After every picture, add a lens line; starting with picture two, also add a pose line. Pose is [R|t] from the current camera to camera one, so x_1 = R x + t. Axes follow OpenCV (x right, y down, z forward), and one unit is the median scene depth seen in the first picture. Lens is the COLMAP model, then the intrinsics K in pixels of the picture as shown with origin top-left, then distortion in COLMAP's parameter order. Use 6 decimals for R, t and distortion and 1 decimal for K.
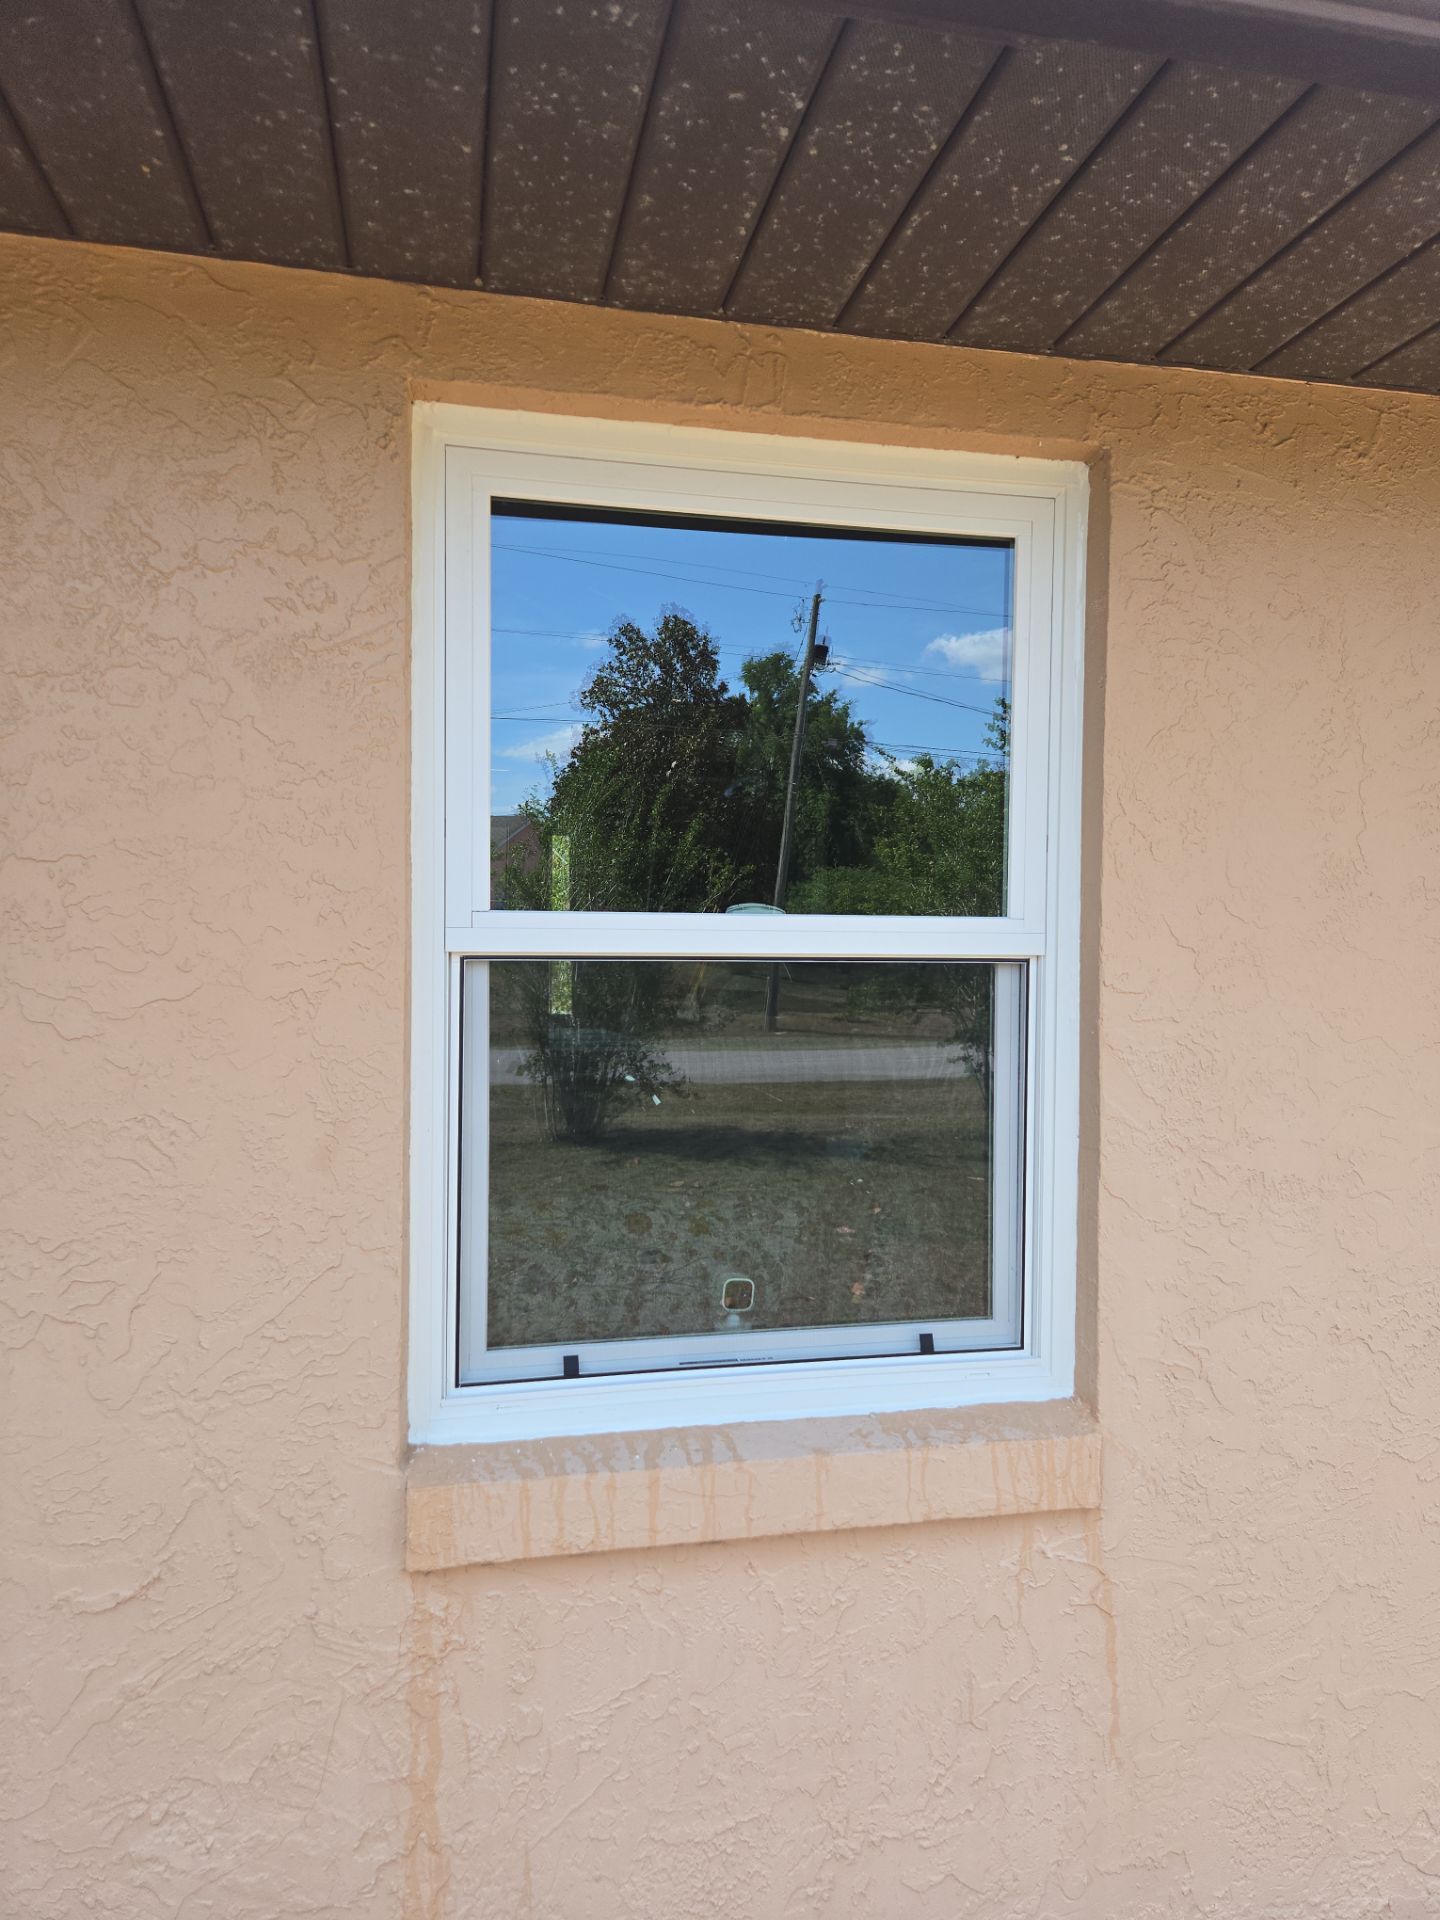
lens RADIAL K [[1314.8, 0, 721.7], [0, 1314.8, 926.8], [0, 0, 1]] dist [0.043810, -0.000012]
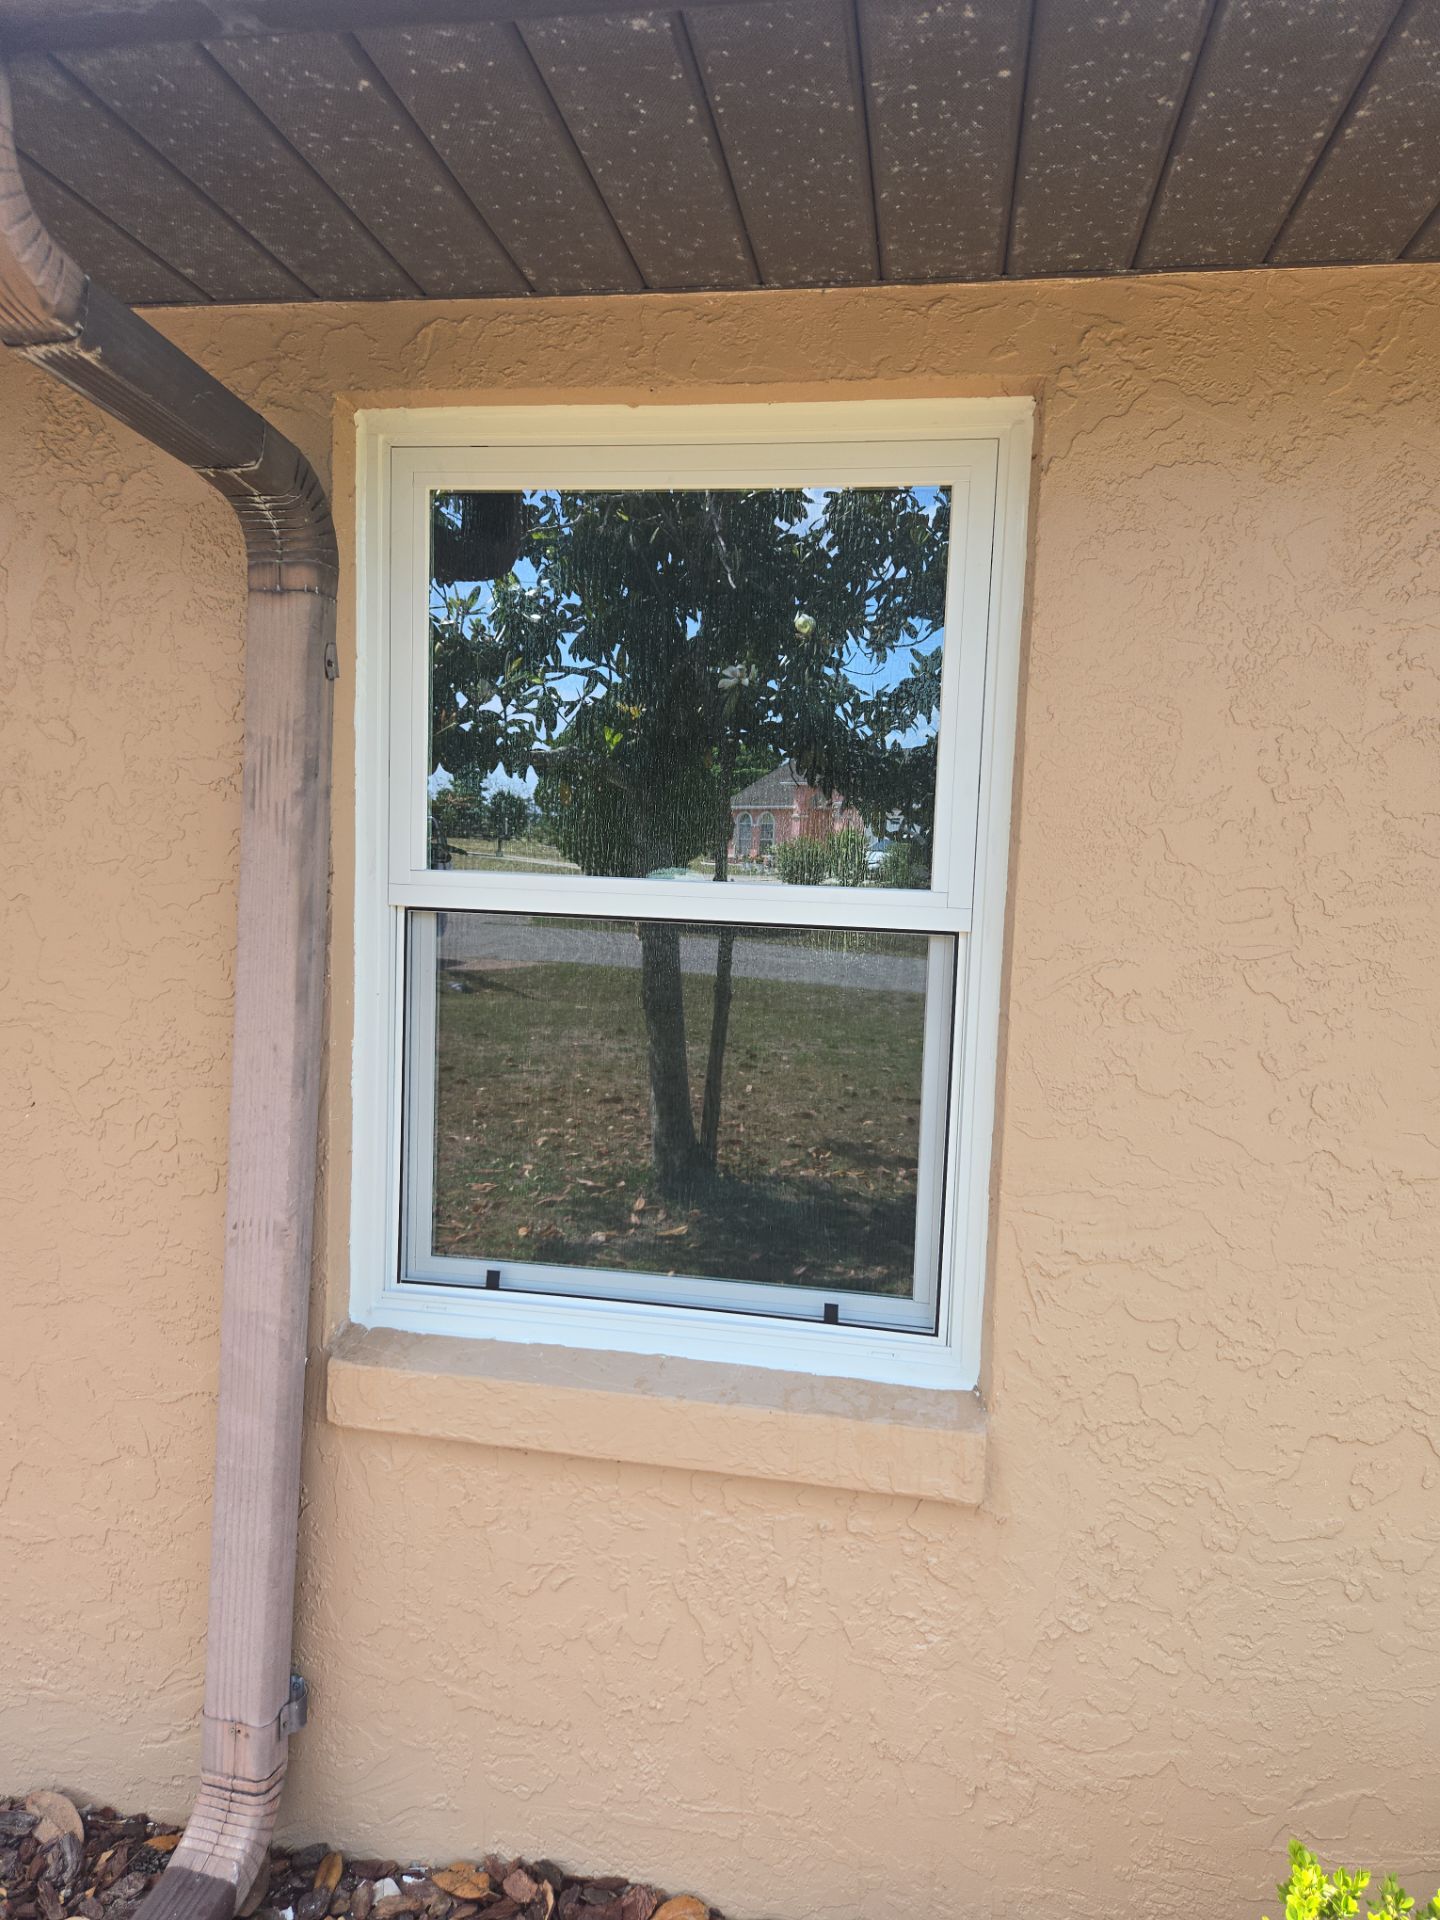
lens RADIAL K [[1252.7, 0, 720.0], [0, 1252.7, 960.0], [0, 0, 1]] dist [0.059002, -0.041633]
pose [[0.924936, 0.051693, -0.376592, 0.446363], [-0.035636, 0.998139, 0.049487, 0.004228], [0.378449, -0.032352, 0.925056, 0.099535]]
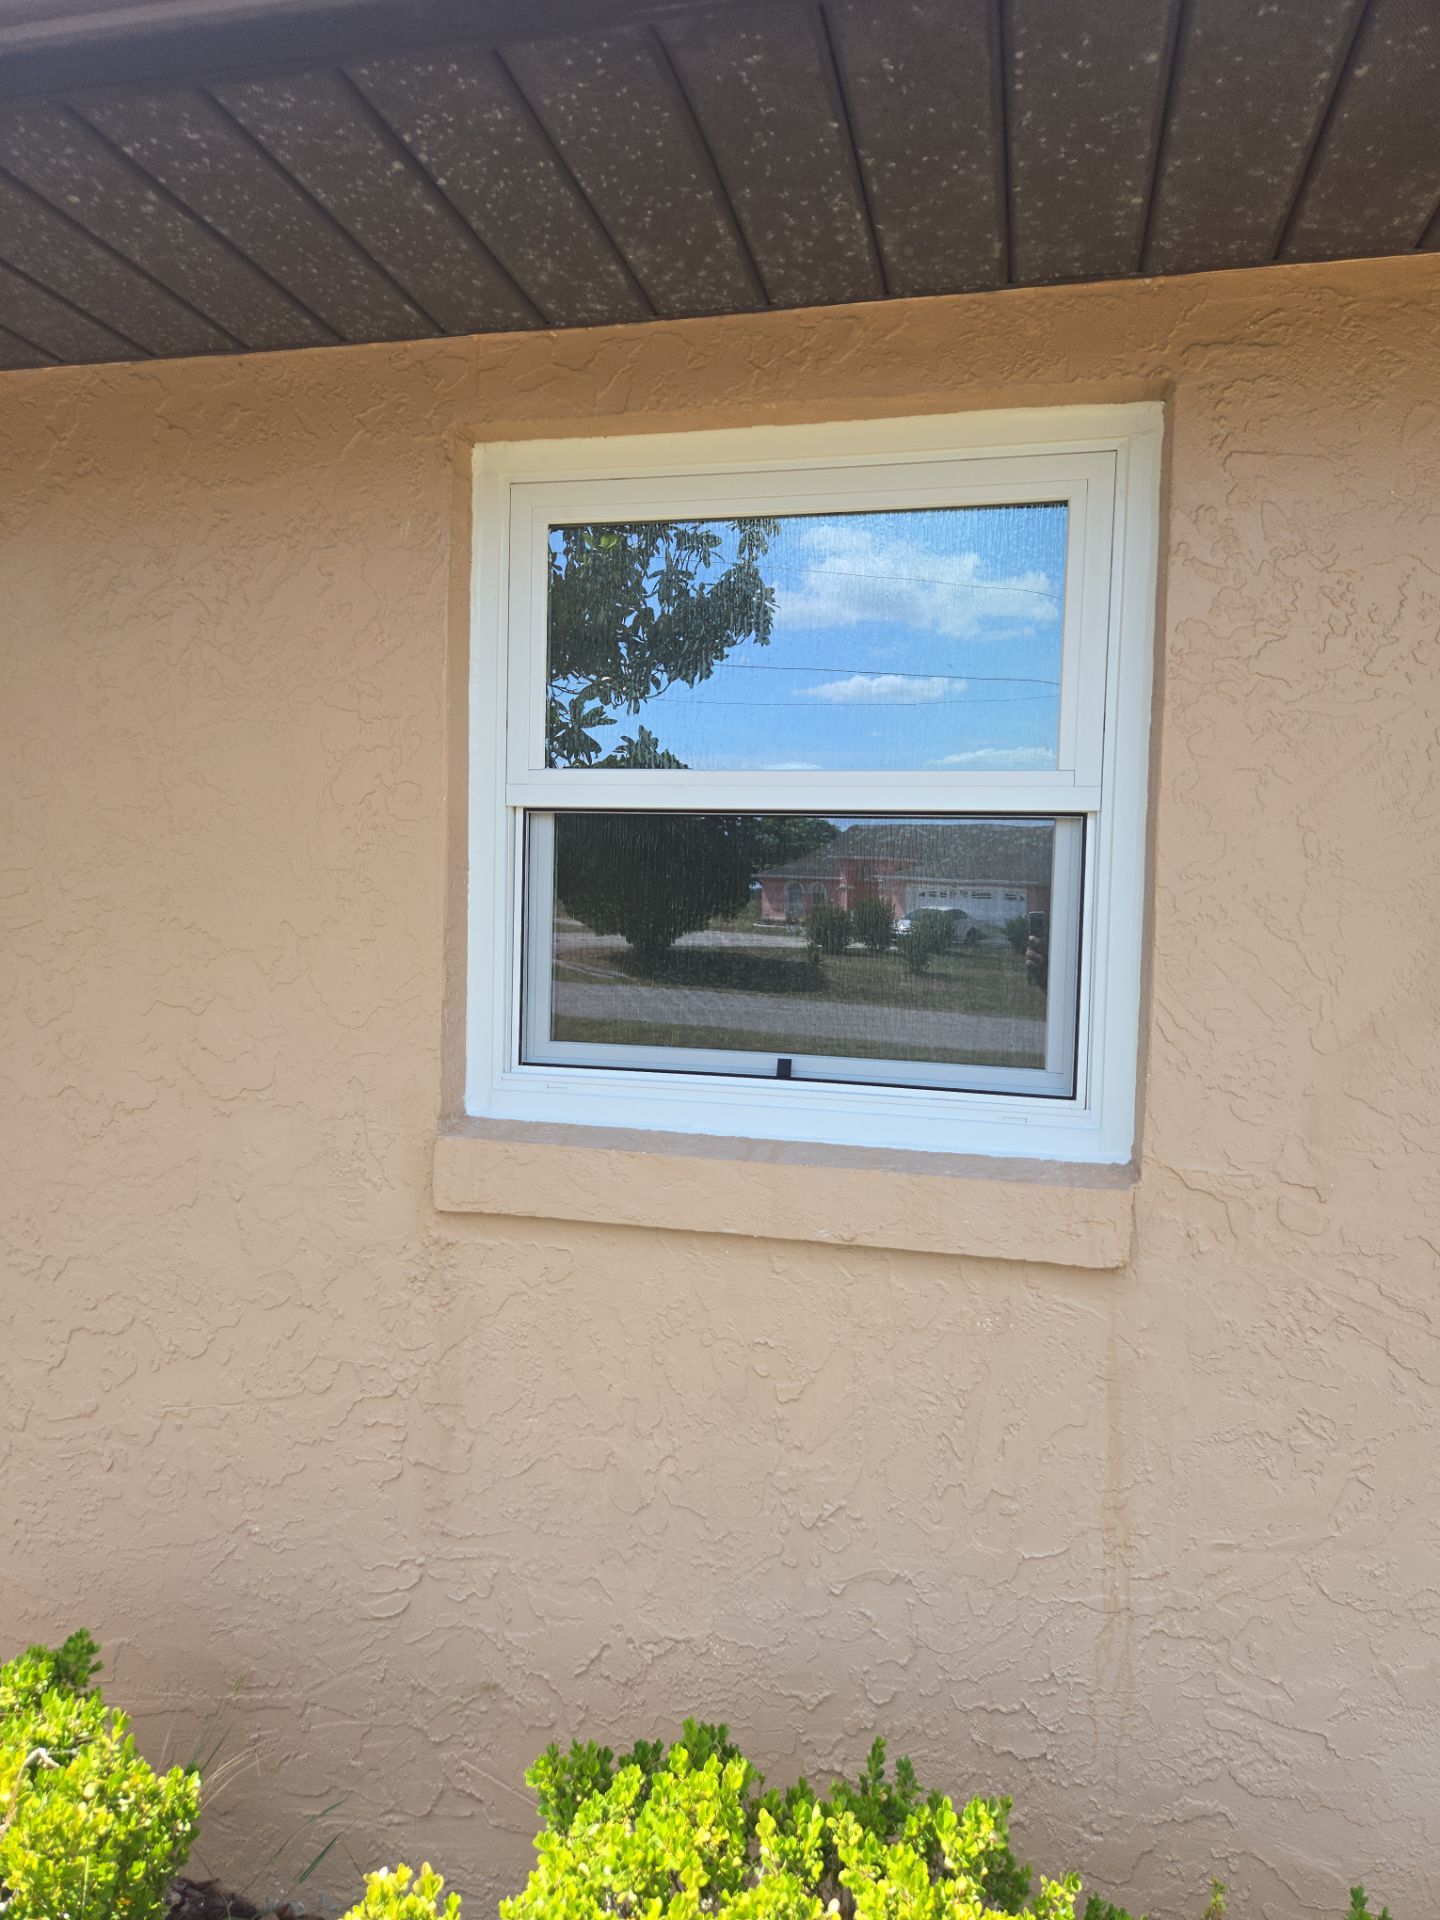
lens RADIAL K [[1403.7, 0, 867.5], [0, 1403.7, 965.1], [0, 0, 1]] dist [0.041489, -0.001843]
pose [[0.882432, 0.028722, -0.469563, 0.564068], [-0.027255, 0.999579, 0.009921, 0.007122], [0.469650, 0.004043, 0.882843, 0.122362]]
